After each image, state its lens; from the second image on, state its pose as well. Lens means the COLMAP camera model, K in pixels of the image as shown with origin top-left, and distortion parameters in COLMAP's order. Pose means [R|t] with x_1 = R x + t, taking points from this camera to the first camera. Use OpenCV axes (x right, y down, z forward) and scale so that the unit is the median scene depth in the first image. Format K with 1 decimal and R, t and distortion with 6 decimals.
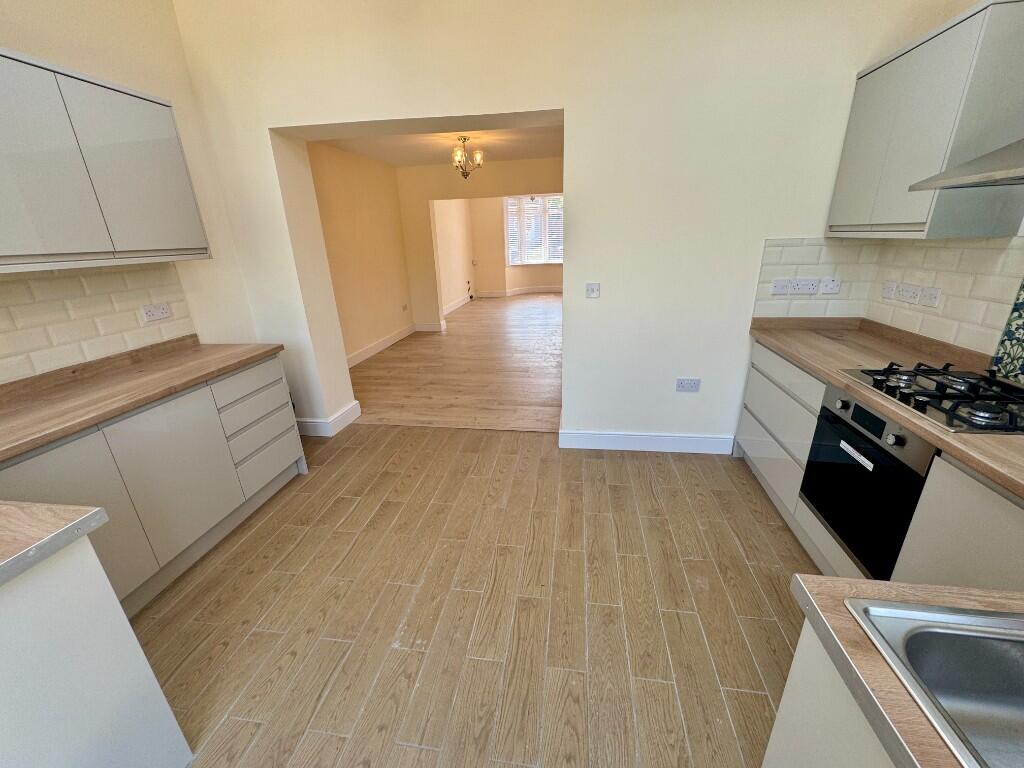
lens RADIAL K [[409.4, 0, 513.7], [0, 409.4, 382.7], [0, 0, 1]] dist [0.000940, 0.000294]
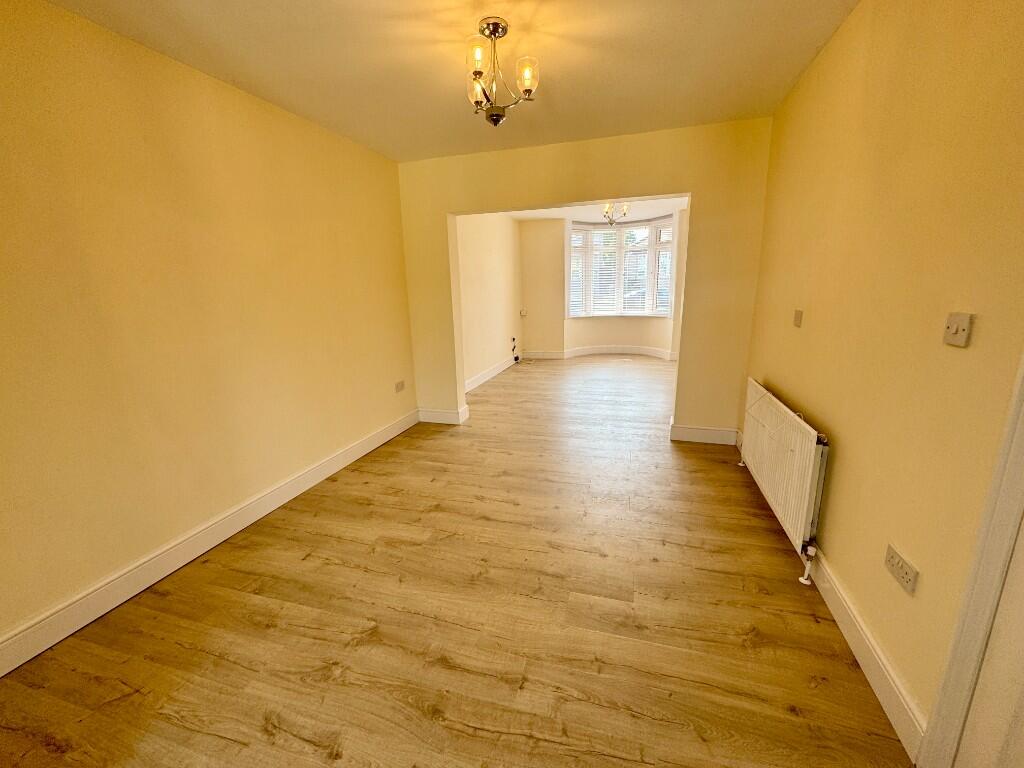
lens RADIAL K [[409.4, 0, 512.1], [0, 409.4, 386.3], [0, 0, 1]] dist [0.000940, 0.000294]
pose [[0.991449, 0.034941, -0.125730, -0.024329], [-0.047842, 0.993725, -0.101102, -0.122492], [0.121409, 0.106252, 0.986899, 0.399088]]
